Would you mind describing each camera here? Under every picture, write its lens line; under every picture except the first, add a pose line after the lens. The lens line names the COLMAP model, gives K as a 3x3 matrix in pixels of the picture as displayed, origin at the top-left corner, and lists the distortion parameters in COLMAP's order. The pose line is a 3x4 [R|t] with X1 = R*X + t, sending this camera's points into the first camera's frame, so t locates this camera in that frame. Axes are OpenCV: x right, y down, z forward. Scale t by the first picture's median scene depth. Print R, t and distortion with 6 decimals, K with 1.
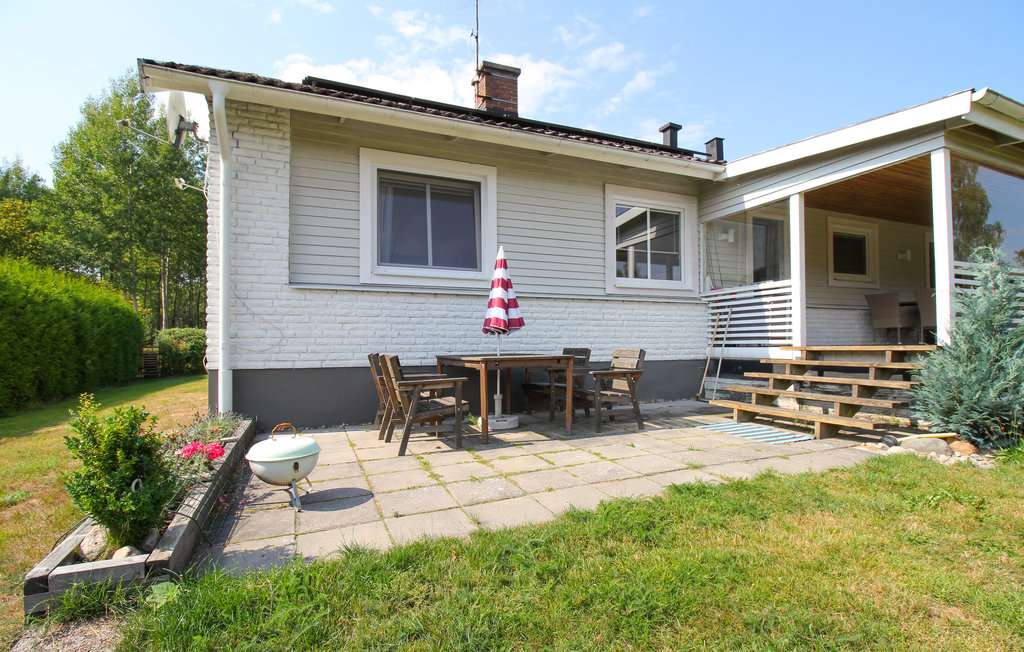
lens RADIAL K [[486.1, 0, 513.7], [0, 486.1, 342.5], [0, 0, 1]] dist [-0.070163, 0.000112]
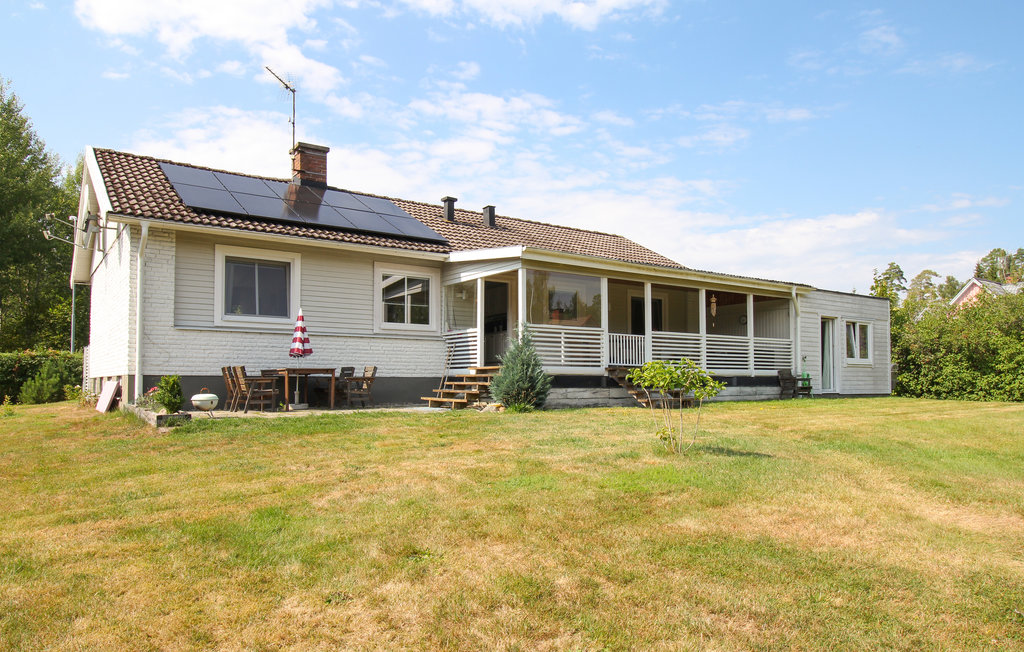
lens RADIAL K [[767.0, 0, 510.2], [0, 767.0, 356.1], [0, 0, 1]] dist [-0.048596, 0.001821]
pose [[0.982119, 0.015482, 0.187626, 0.190397], [-0.009446, 0.999410, -0.033022, 0.058001], [-0.188026, 0.030659, 0.981685, -1.744742]]
